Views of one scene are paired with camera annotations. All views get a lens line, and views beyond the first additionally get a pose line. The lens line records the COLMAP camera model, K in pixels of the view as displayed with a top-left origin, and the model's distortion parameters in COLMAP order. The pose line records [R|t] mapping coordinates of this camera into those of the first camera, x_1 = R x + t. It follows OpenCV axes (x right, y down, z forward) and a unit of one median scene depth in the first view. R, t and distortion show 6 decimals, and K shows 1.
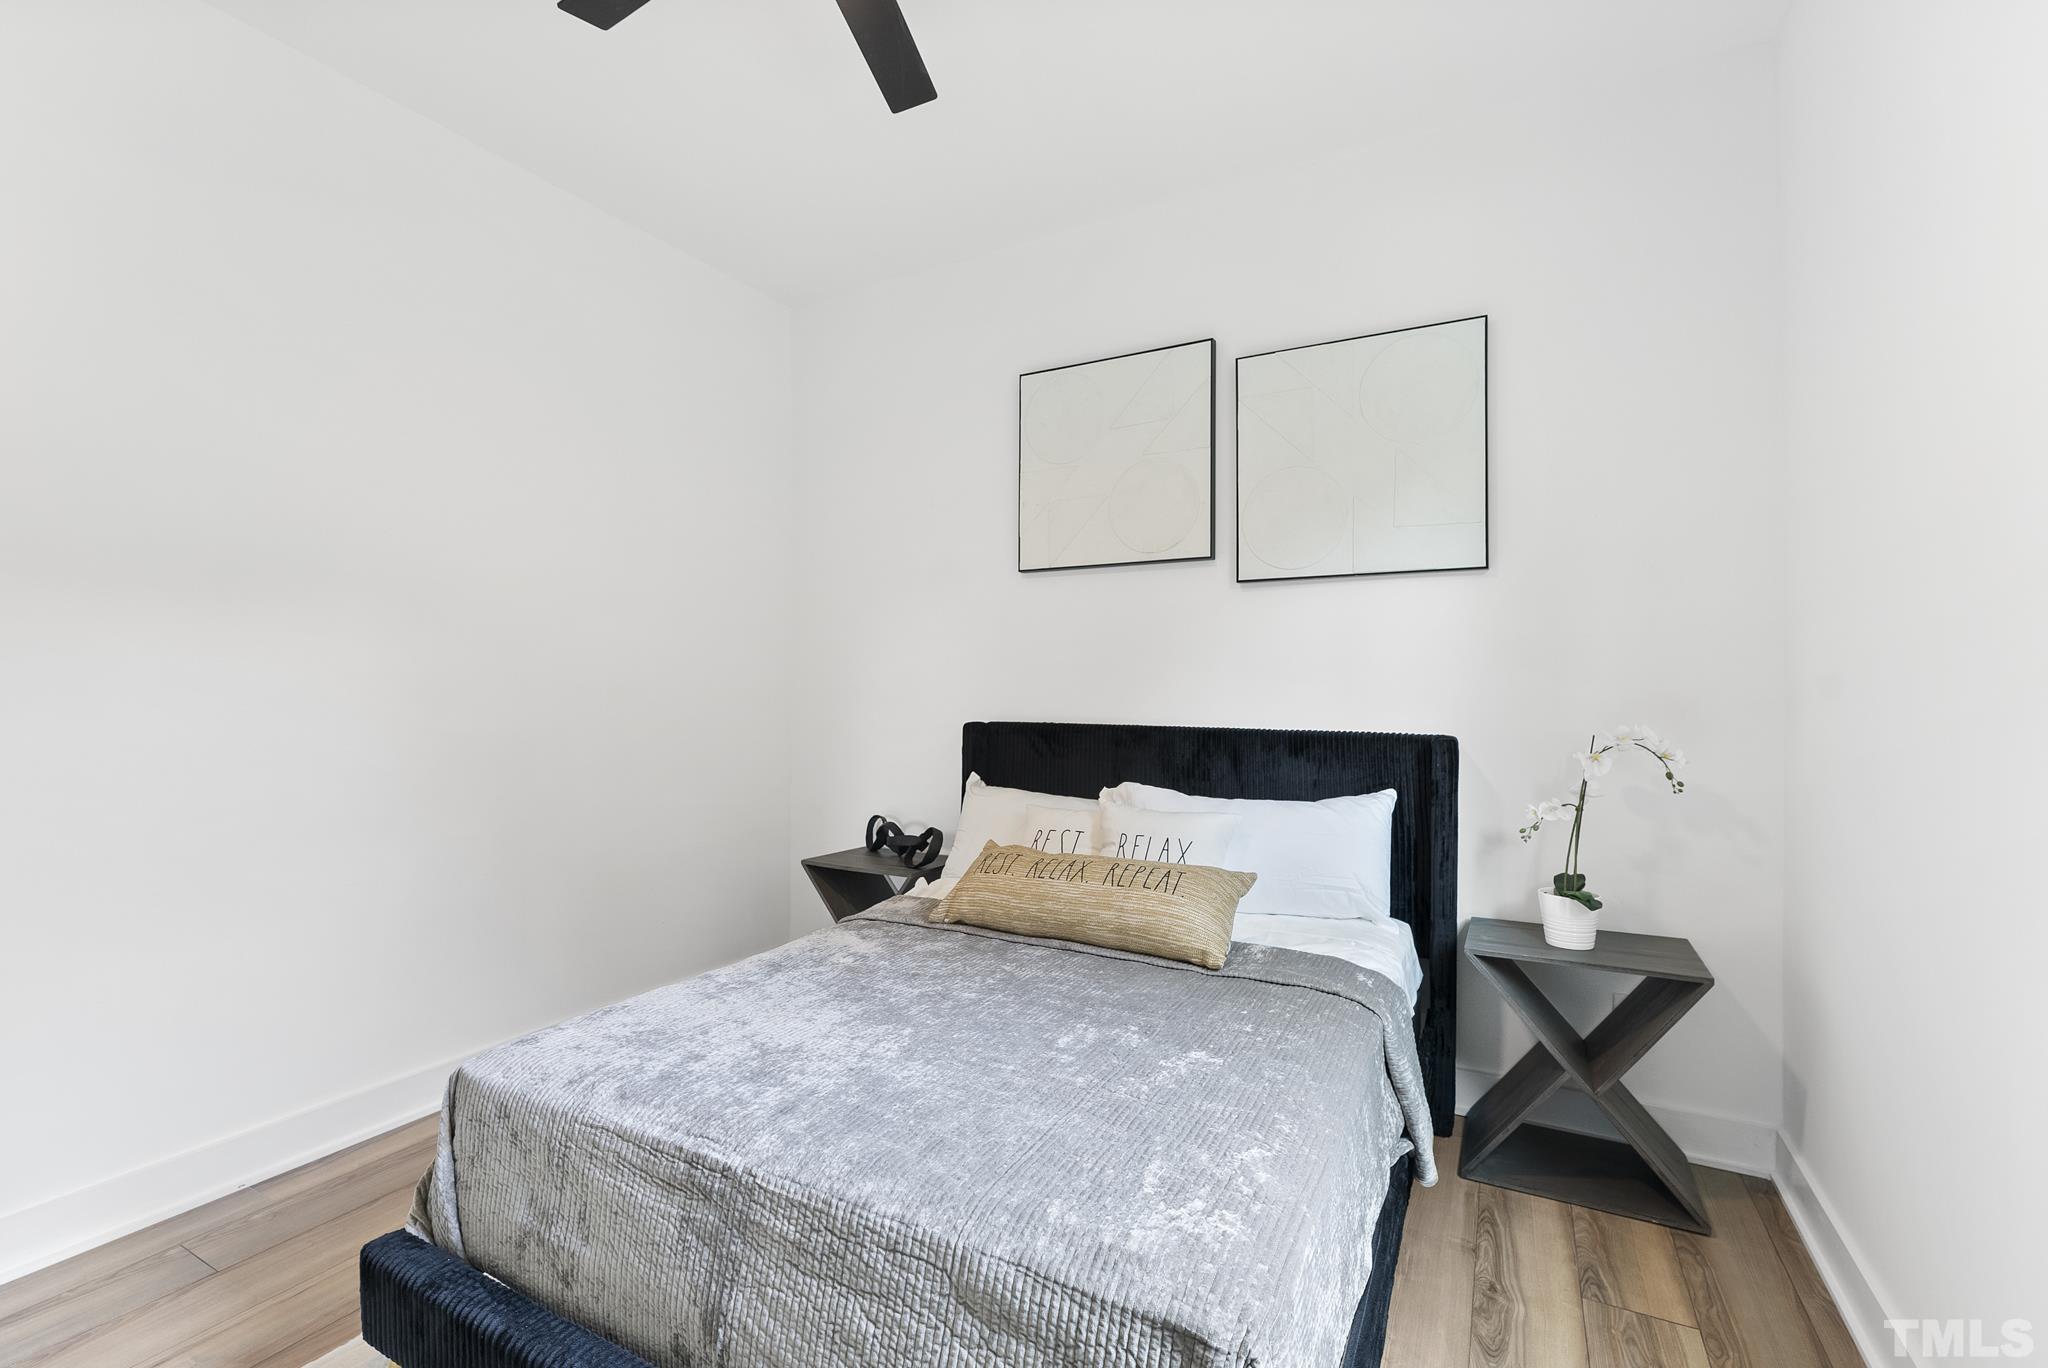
lens RADIAL K [[900.0, 0, 1024.3], [0, 900.0, 677.0], [0, 0, 1]] dist [0.001135, 0.000134]
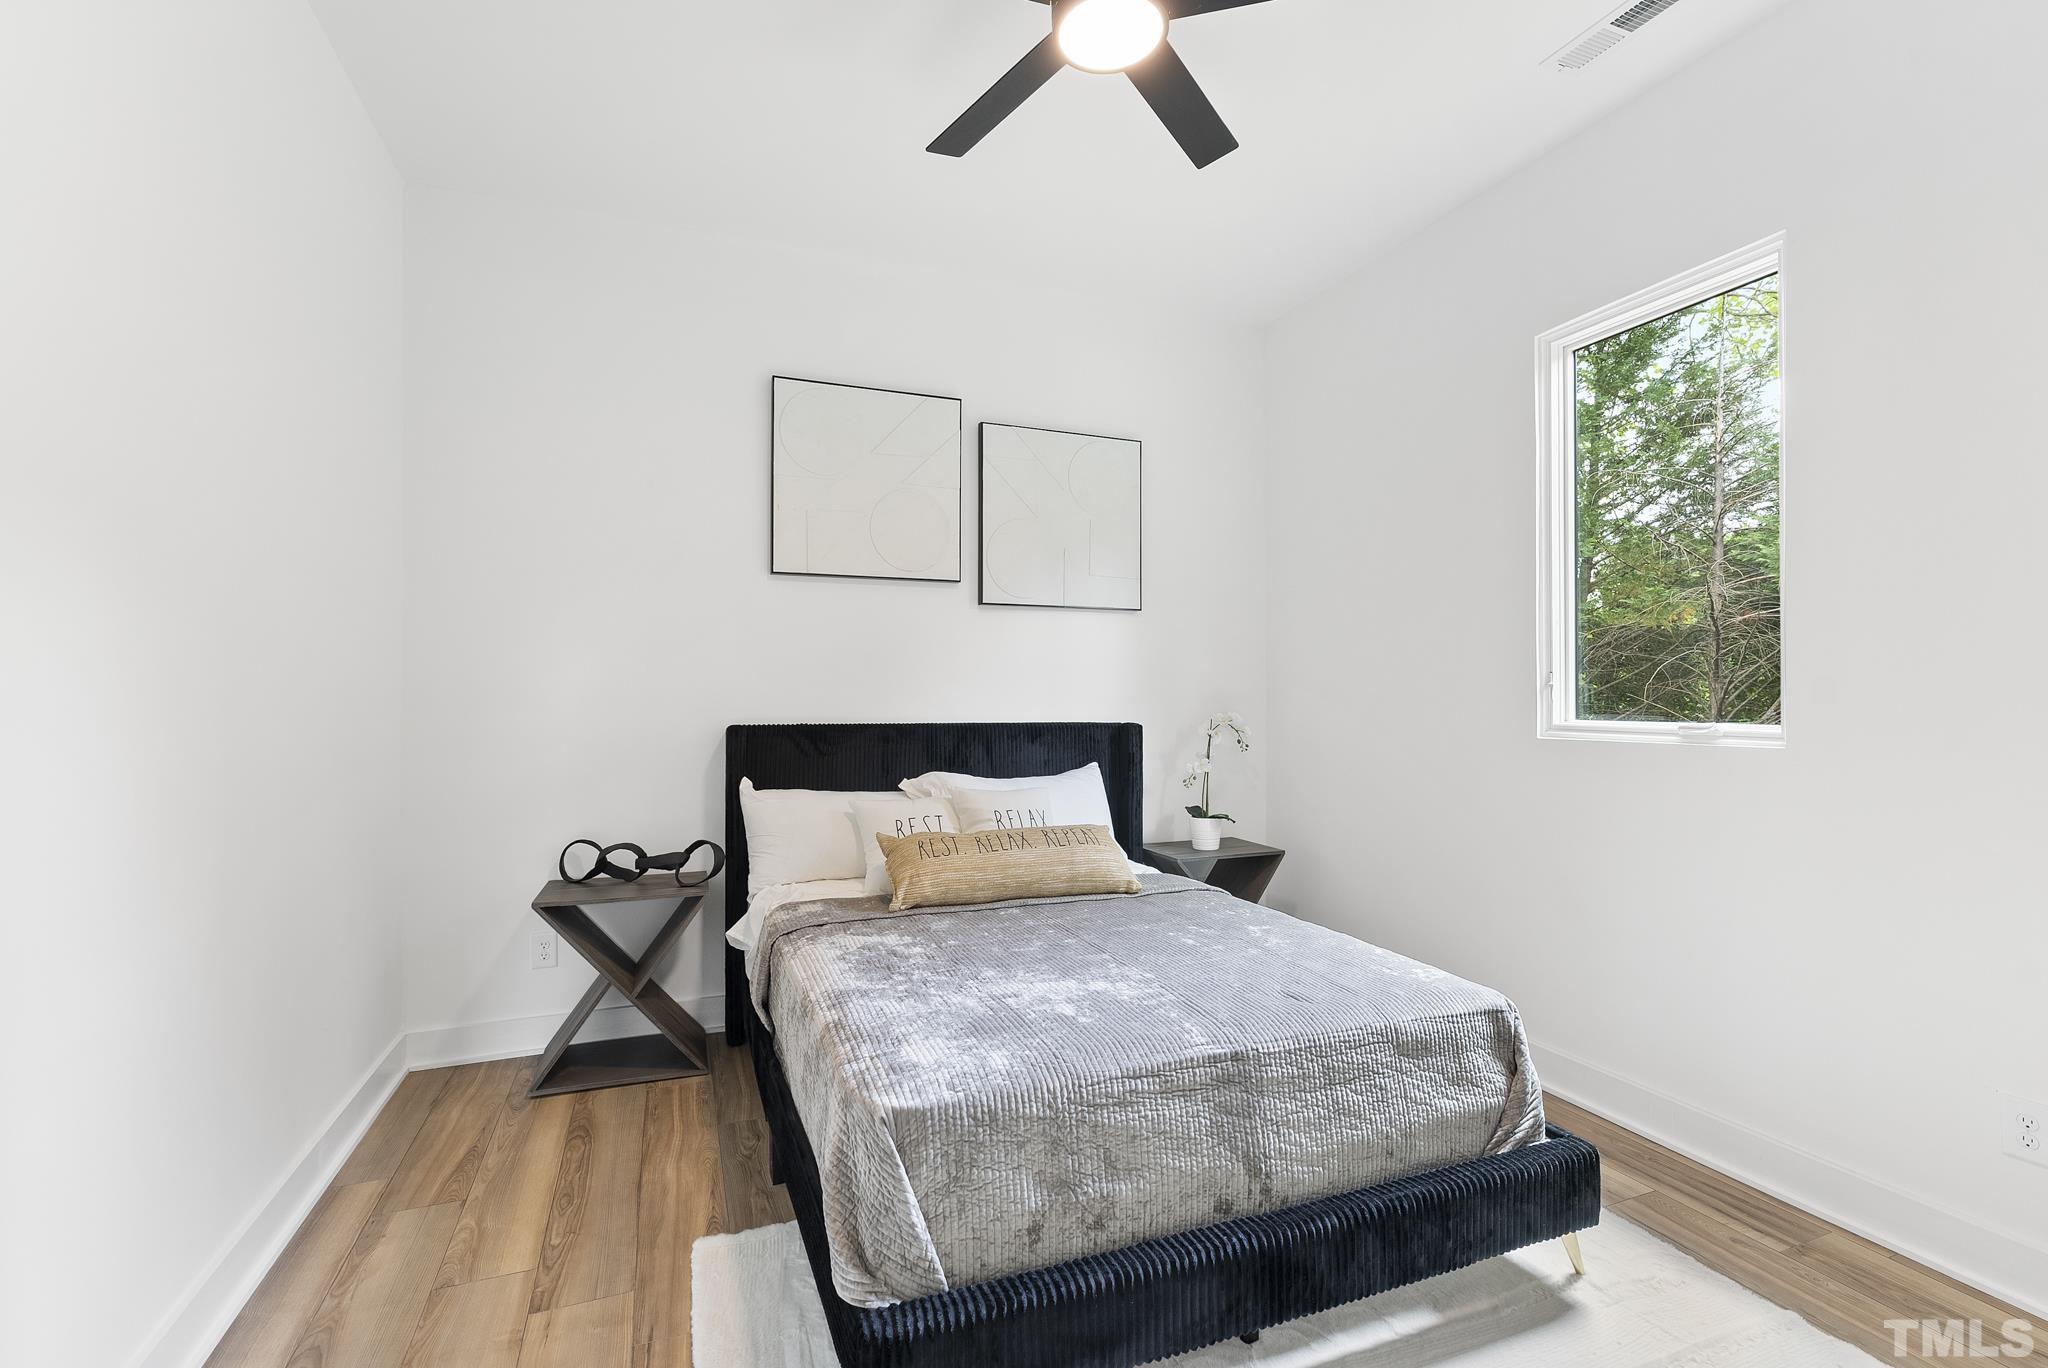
lens RADIAL K [[890.4, 0, 1022.9], [0, 890.4, 690.1], [0, 0, 1]] dist [-0.000086, -0.000010]
pose [[0.641777, -0.000811, 0.766891, -0.776038], [-0.010086, 0.999904, 0.009497, 0.000010], [-0.766825, -0.013830, 0.641707, 0.204386]]
